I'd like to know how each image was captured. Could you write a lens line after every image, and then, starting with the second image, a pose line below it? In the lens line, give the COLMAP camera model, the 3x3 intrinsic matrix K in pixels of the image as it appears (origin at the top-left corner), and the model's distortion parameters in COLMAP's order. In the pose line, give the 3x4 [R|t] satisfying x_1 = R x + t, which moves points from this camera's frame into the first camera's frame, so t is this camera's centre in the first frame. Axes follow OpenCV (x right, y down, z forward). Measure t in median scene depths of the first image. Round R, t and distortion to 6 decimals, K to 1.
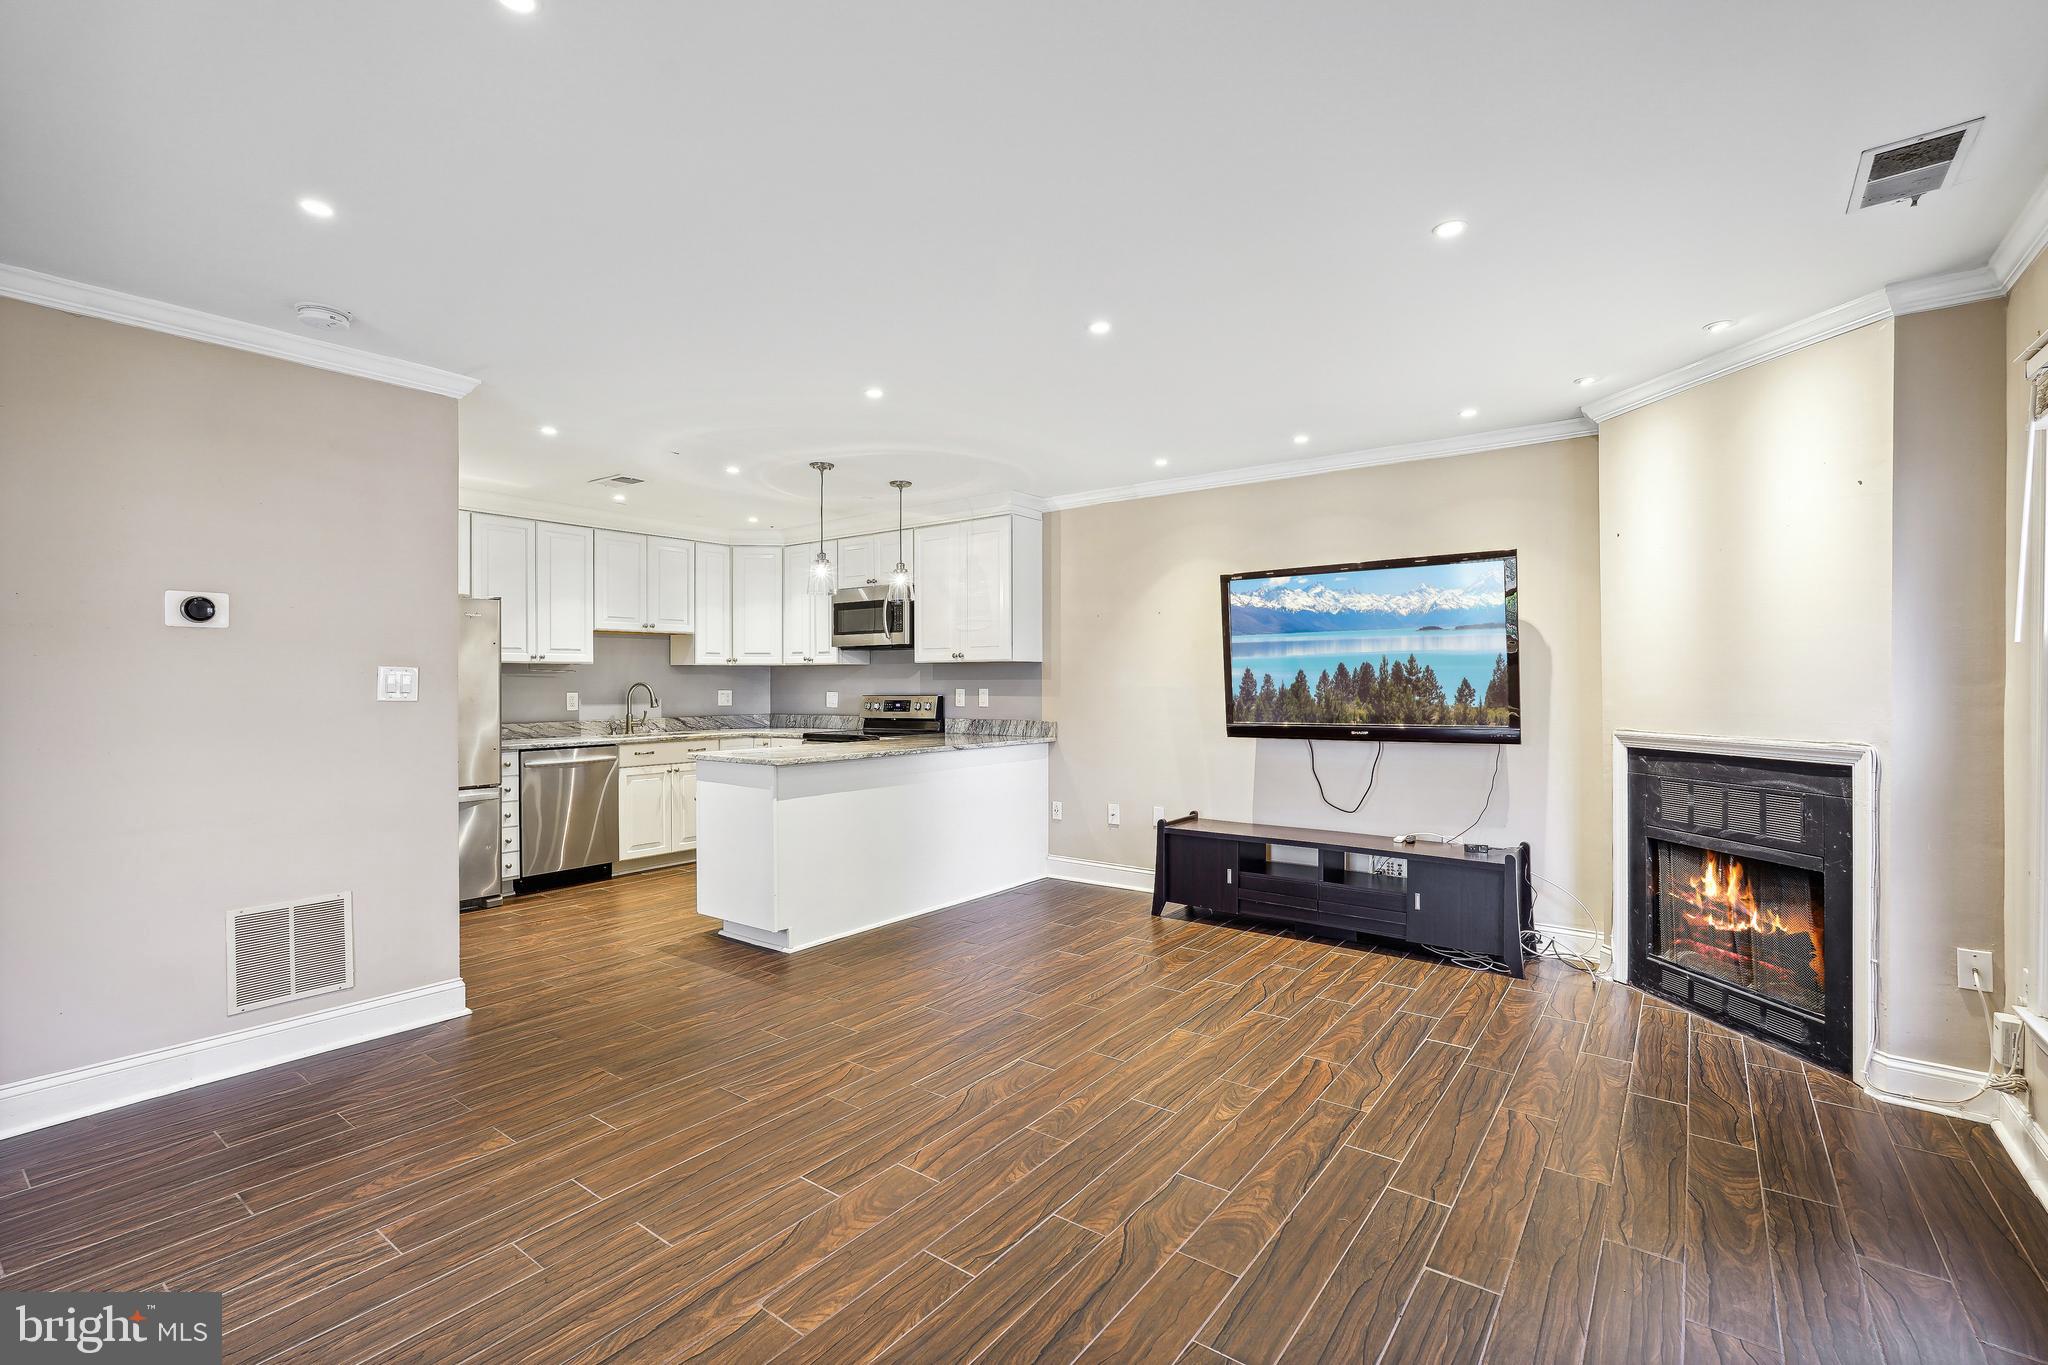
lens RADIAL K [[911.1, 0, 1021.1], [0, 911.1, 678.6], [0, 0, 1]] dist [-0.014255, 0.006379]
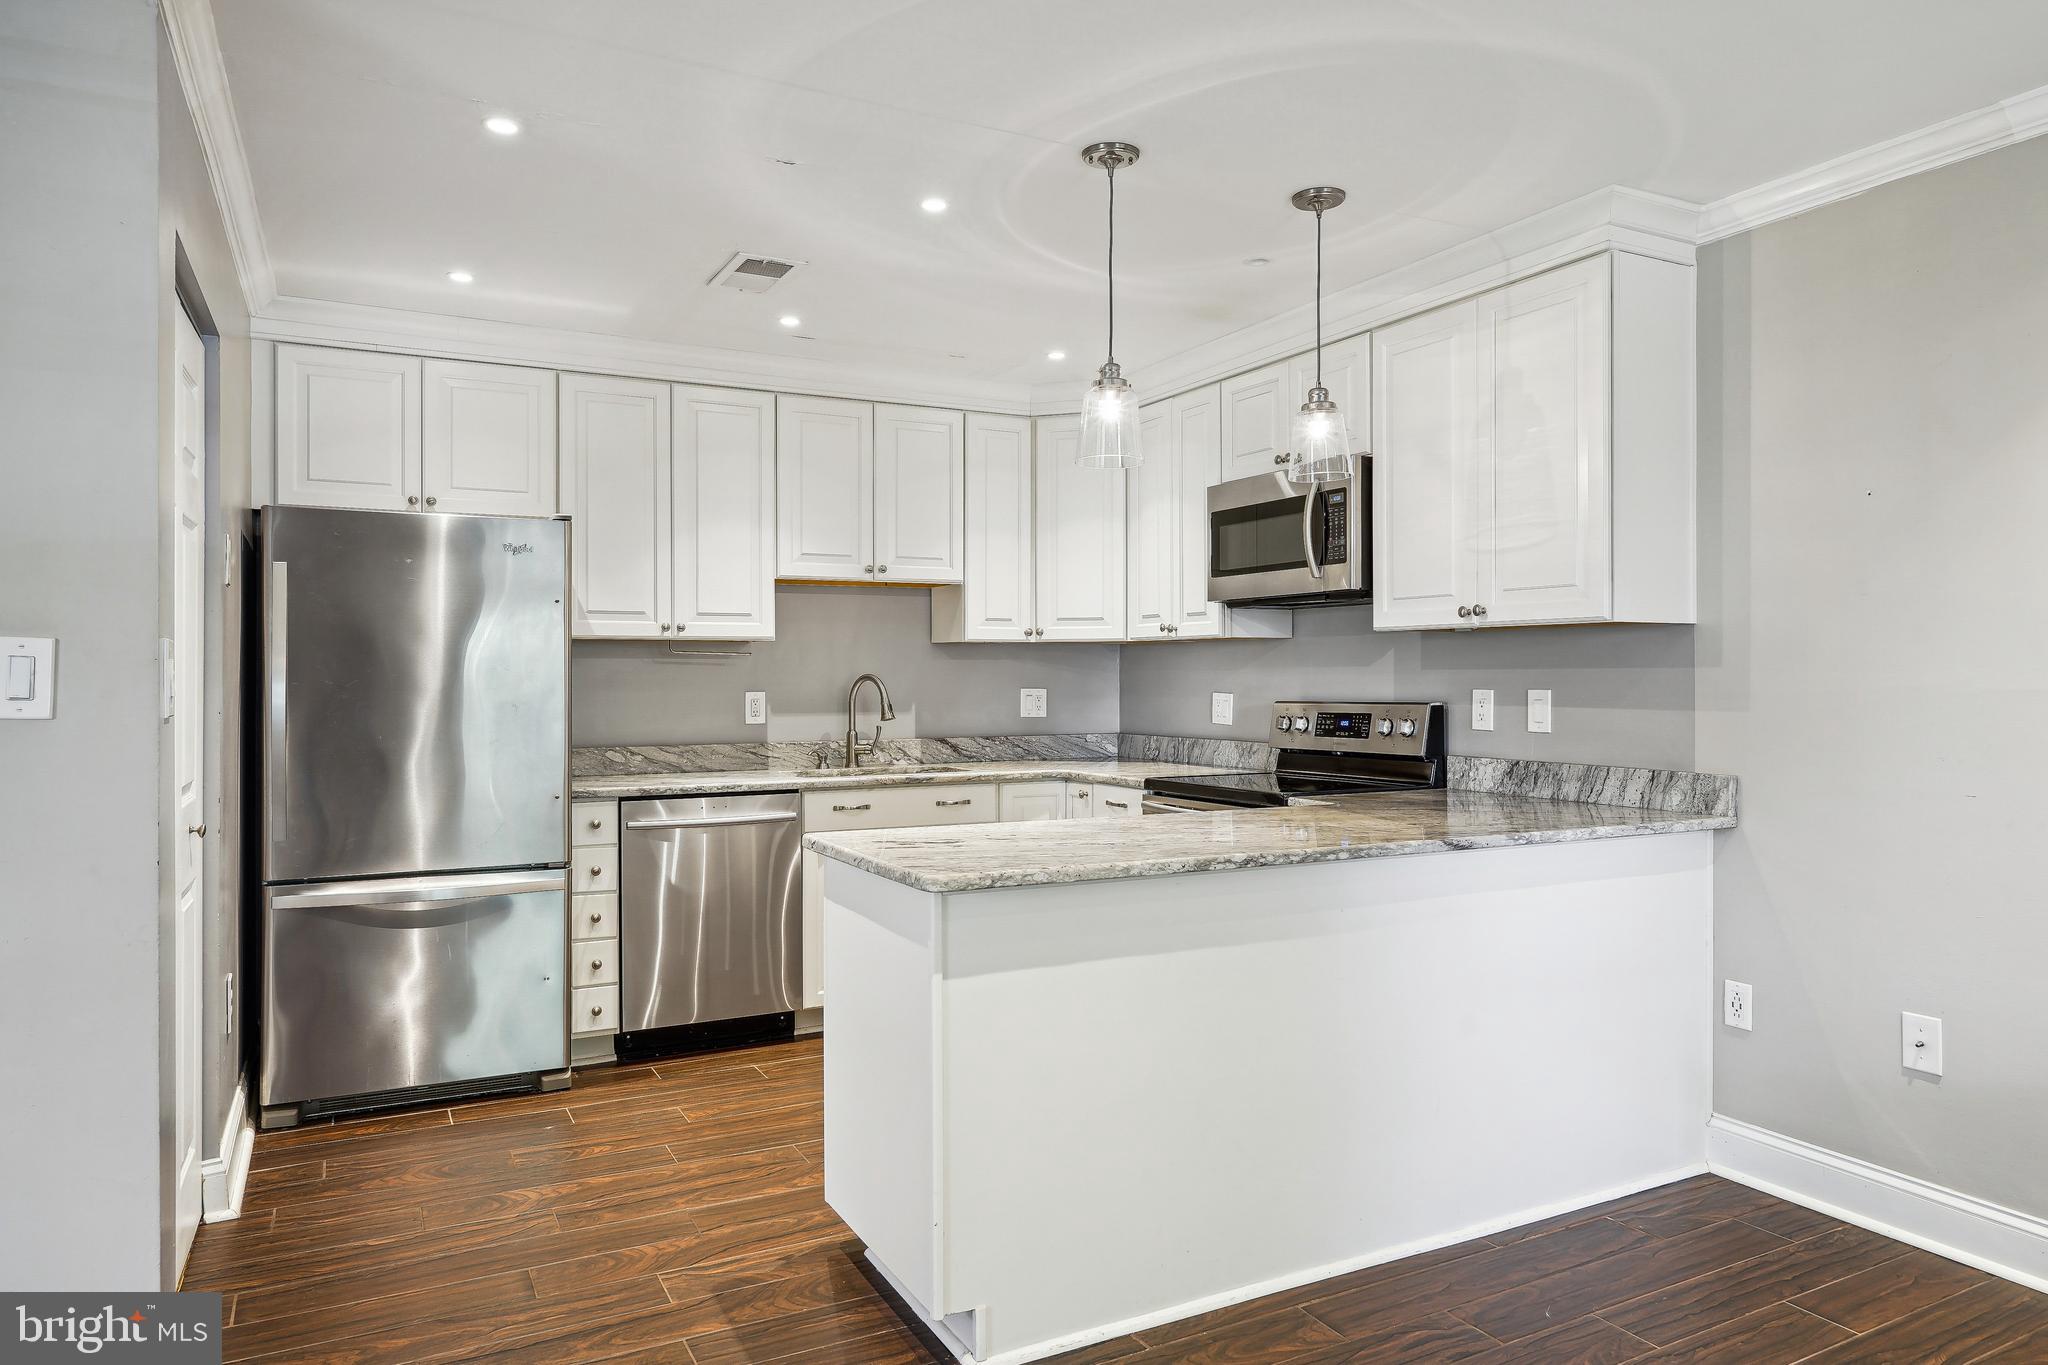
lens RADIAL K [[1301.3, 0, 1026.2], [0, 1301.3, 675.4], [0, 0, 1]] dist [-0.003526, 0.004212]
pose [[0.905022, 0.001689, -0.425361, 0.000217], [0.000709, 0.999985, 0.005478, 0.001038], [0.425364, -0.005259, 0.905007, 0.435400]]
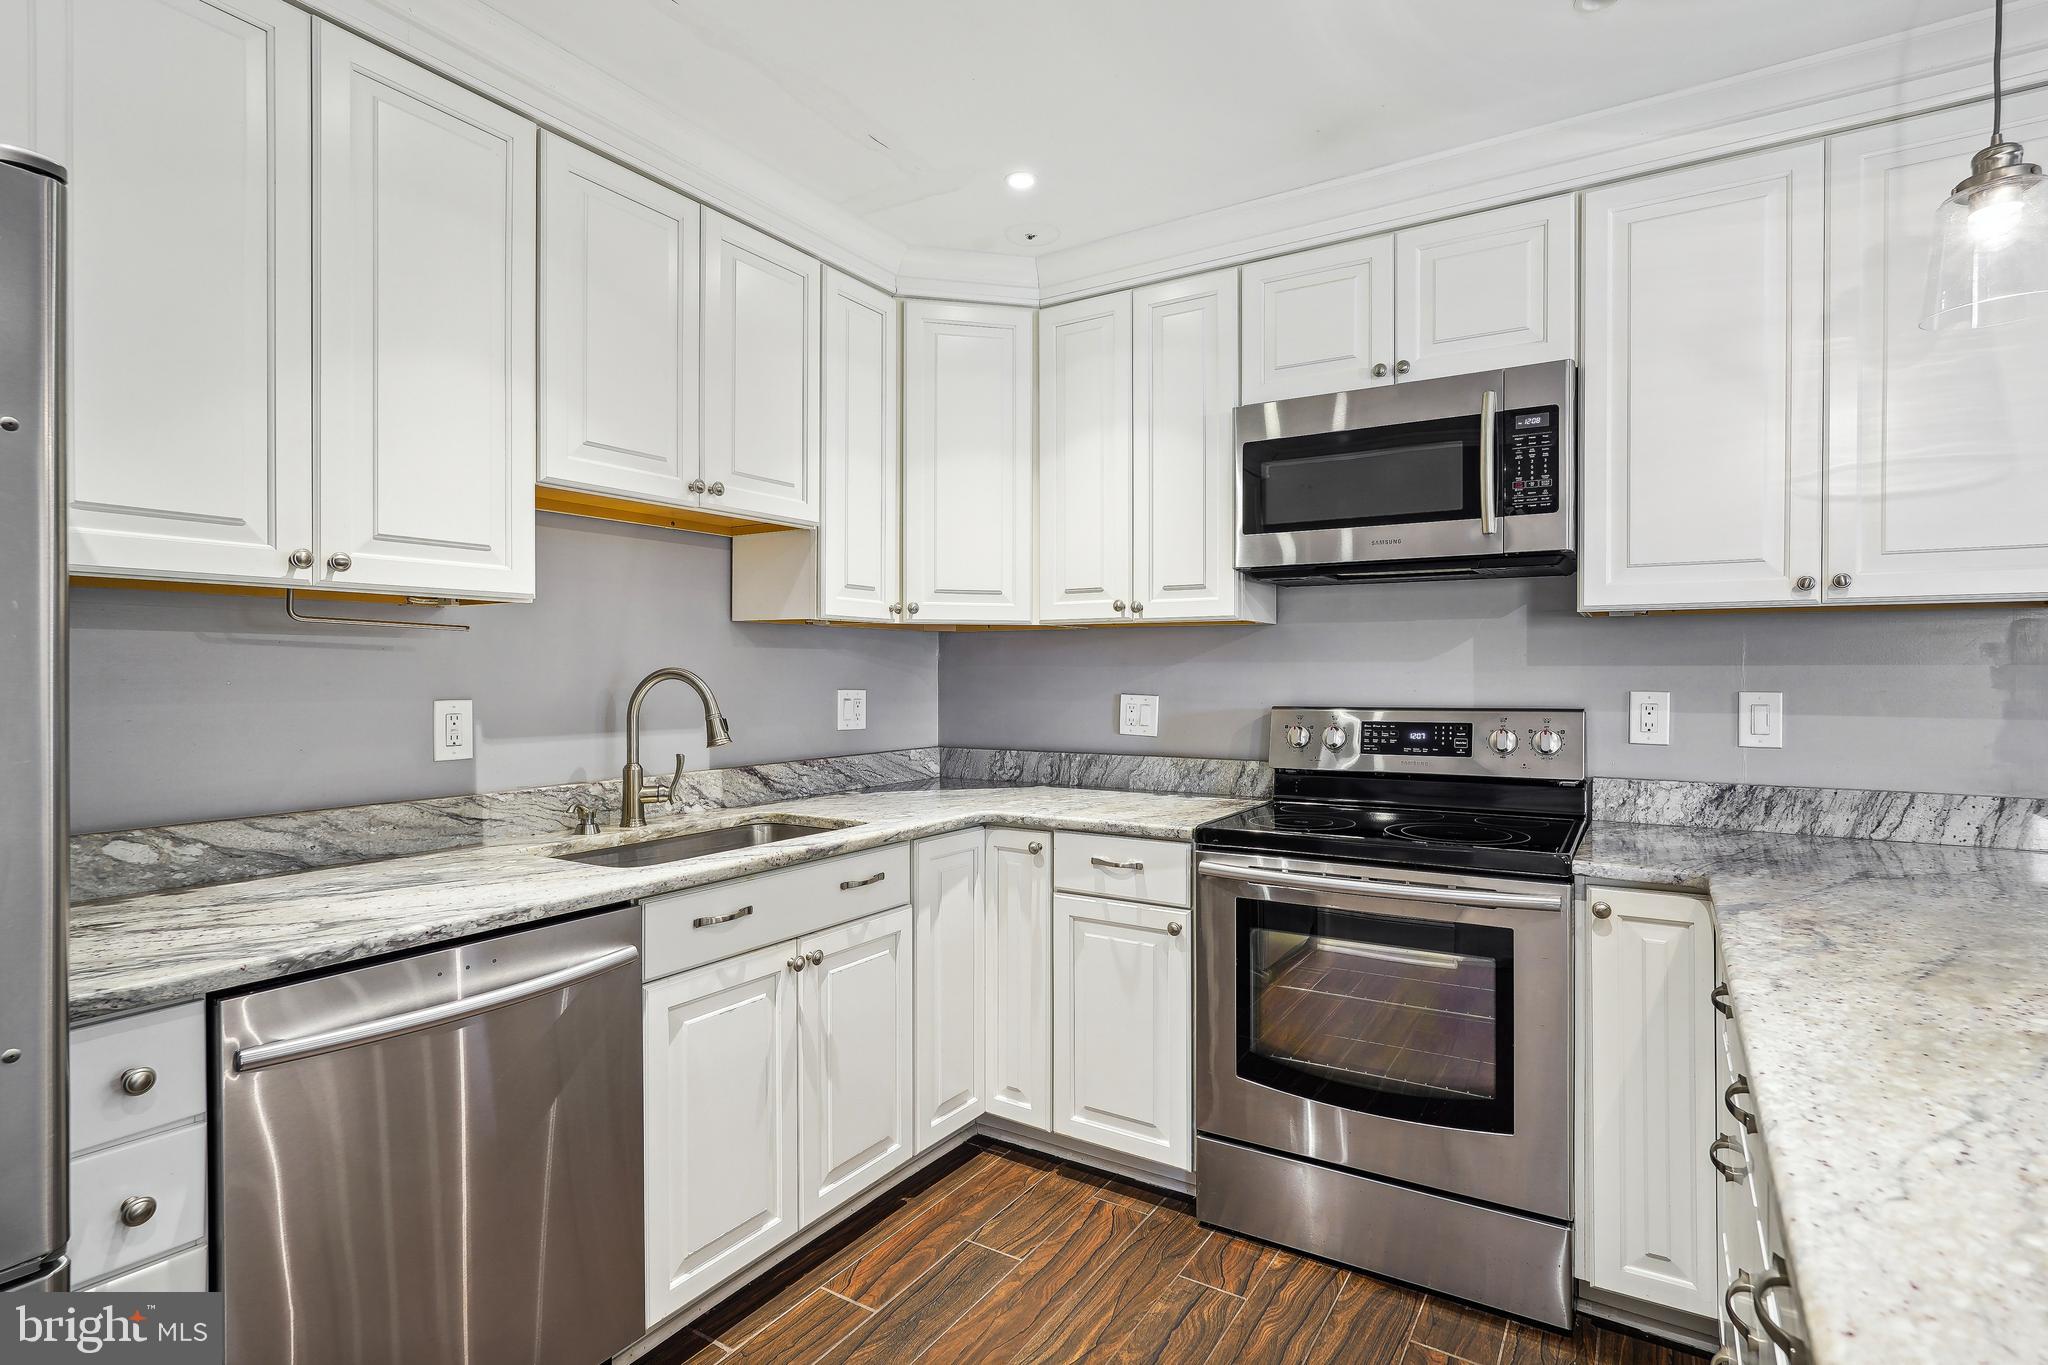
lens RADIAL K [[1000.4, 0, 1021.3], [0, 1000.4, 678.4], [0, 0, 1]] dist [-0.009960, 0.002455]
pose [[0.996372, 0.004350, 0.084988, -0.425080], [-0.005245, 0.999933, 0.010299, 0.004603], [-0.084938, -0.010707, 0.996329, 0.831731]]
